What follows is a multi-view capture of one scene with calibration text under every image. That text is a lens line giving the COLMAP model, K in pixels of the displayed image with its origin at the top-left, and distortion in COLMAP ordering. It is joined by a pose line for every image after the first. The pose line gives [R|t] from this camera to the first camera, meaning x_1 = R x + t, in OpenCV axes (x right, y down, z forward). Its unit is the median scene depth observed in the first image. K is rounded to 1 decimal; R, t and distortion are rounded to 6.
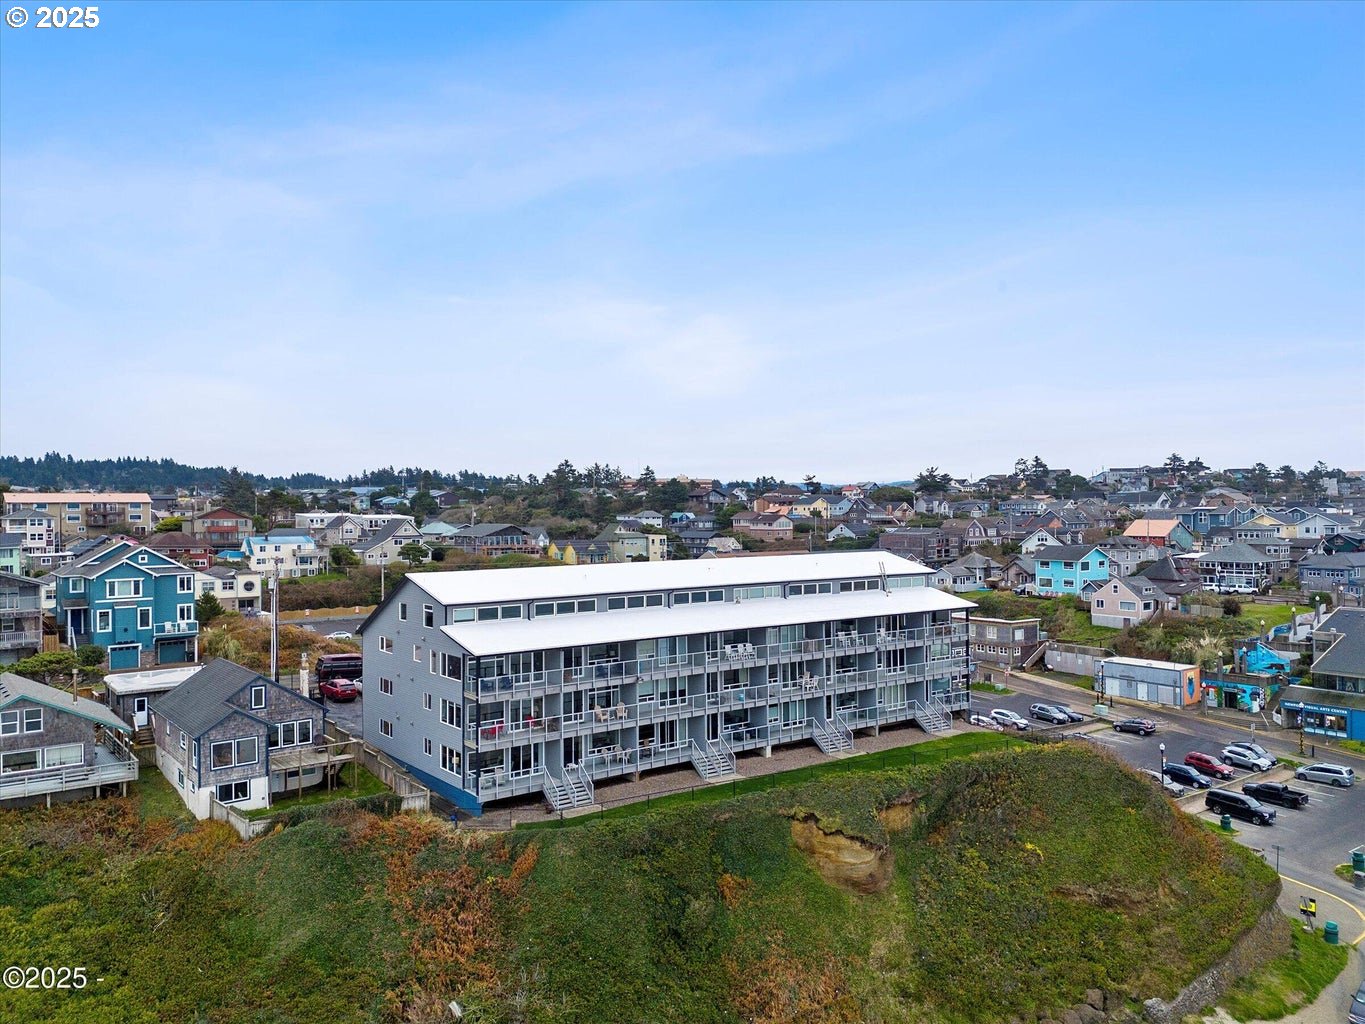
lens RADIAL K [[1027.2, 0, 689.5], [0, 1027.2, 505.7], [0, 0, 1]] dist [0.057237, -0.032768]
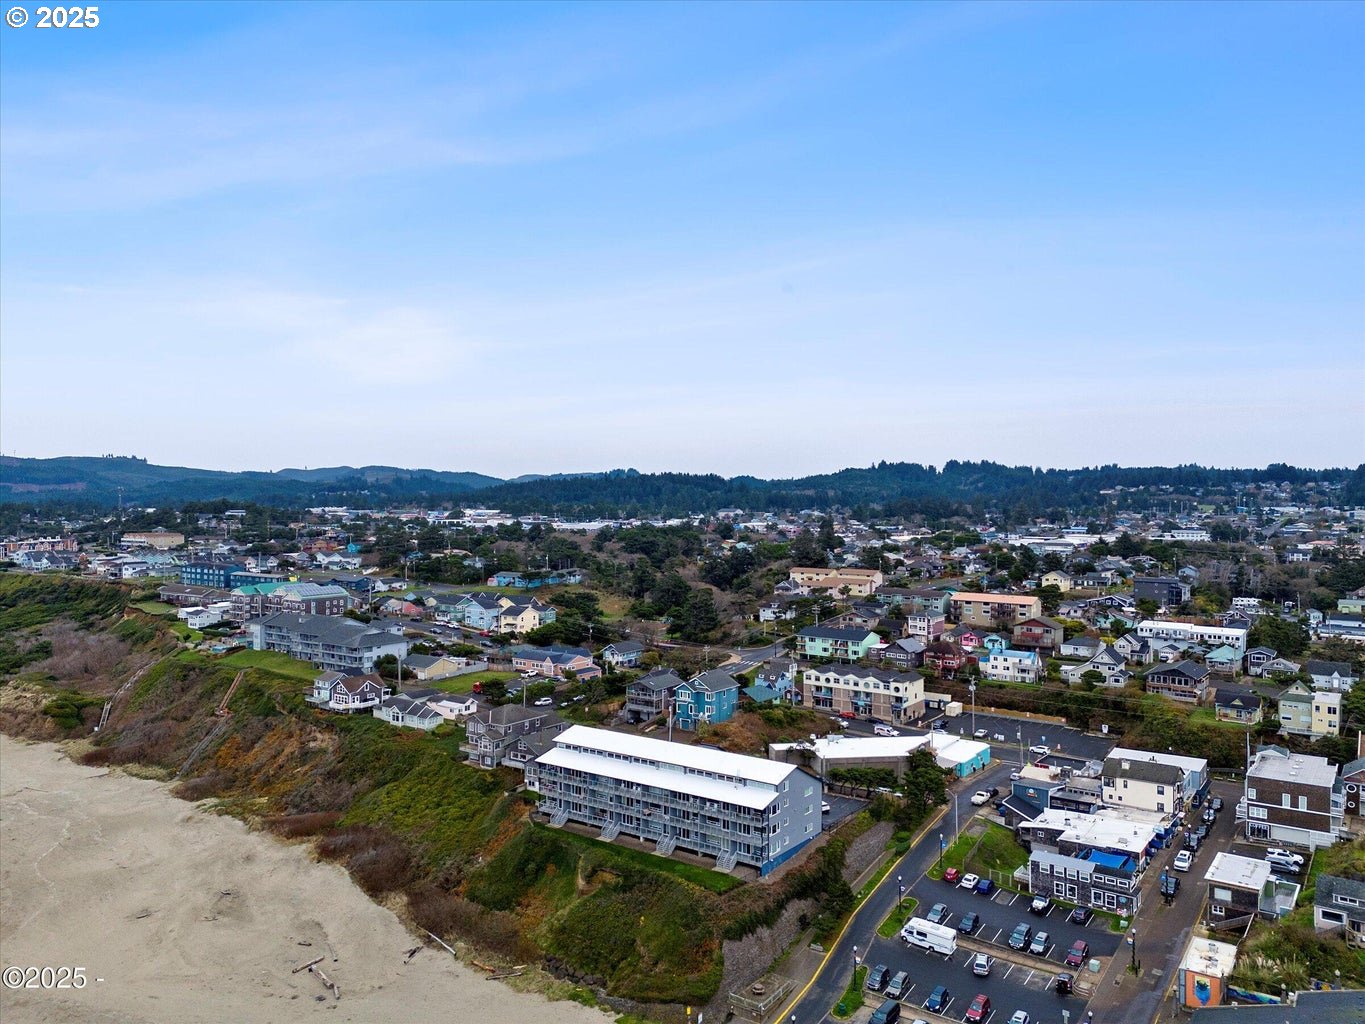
lens RADIAL K [[1027.2, 0, 679.1], [0, 1027.2, 518.5], [0, 0, 1]] dist [0.057237, -0.032768]
pose [[0.287527, 0.032912, -0.957207, 2.461341], [-0.000256, 0.999412, 0.034286, -0.598538], [0.957773, -0.009613, 0.287366, 0.476286]]
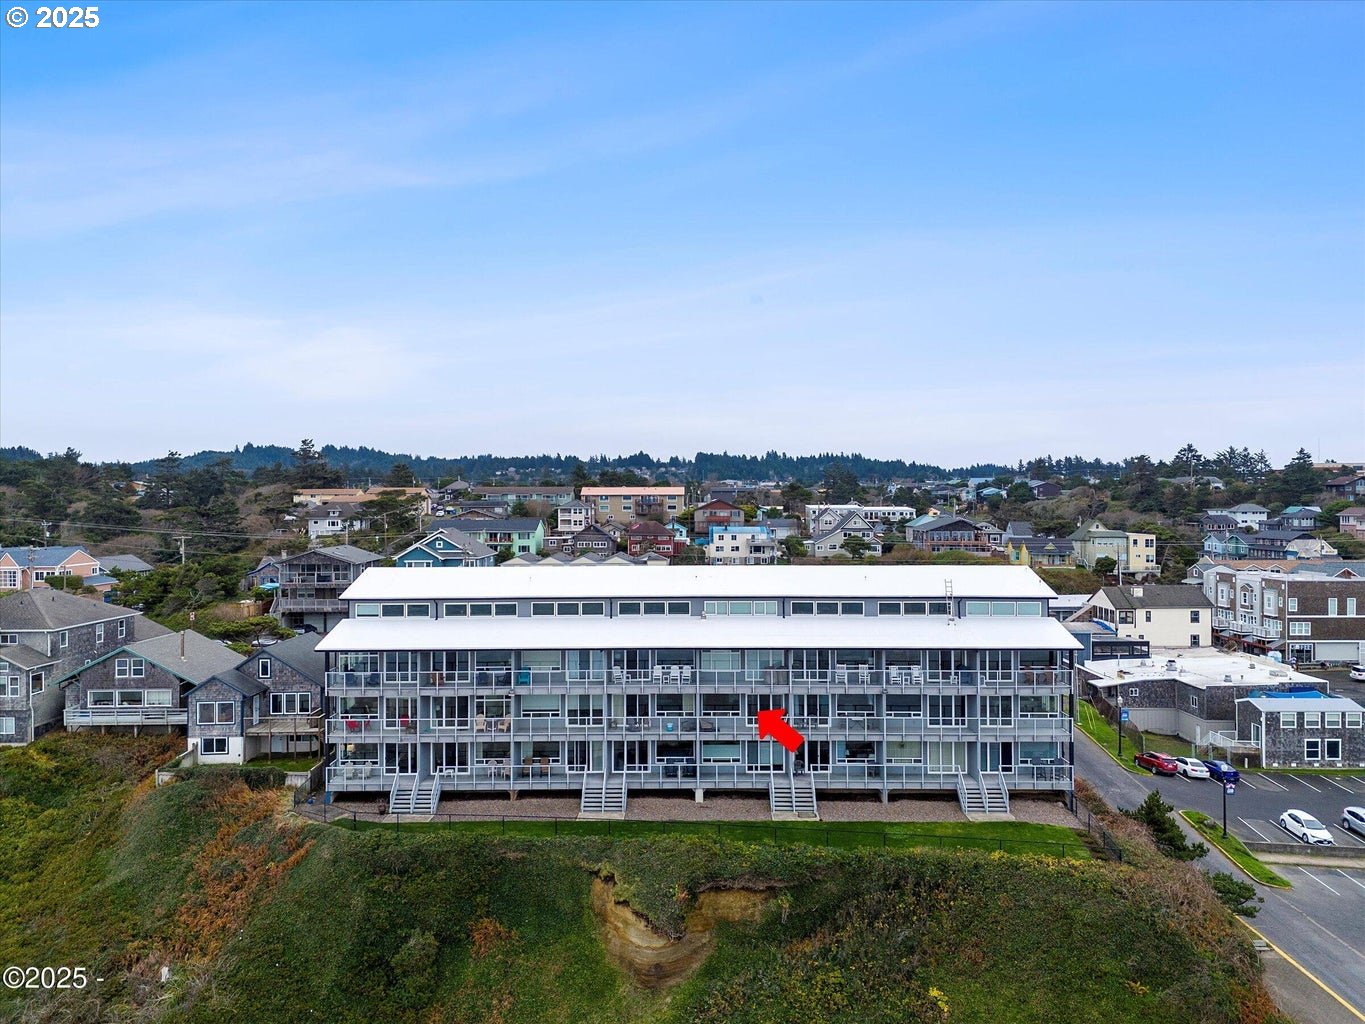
lens RADIAL K [[1027.2, 0, 681.7], [0, 1027.2, 509.4], [0, 0, 1]] dist [0.057237, -0.032768]
pose [[0.795777, 0.009407, -0.605517, 0.614708], [-0.001266, 0.999903, 0.013870, -0.009527], [0.605589, -0.010271, 0.795712, 0.337412]]
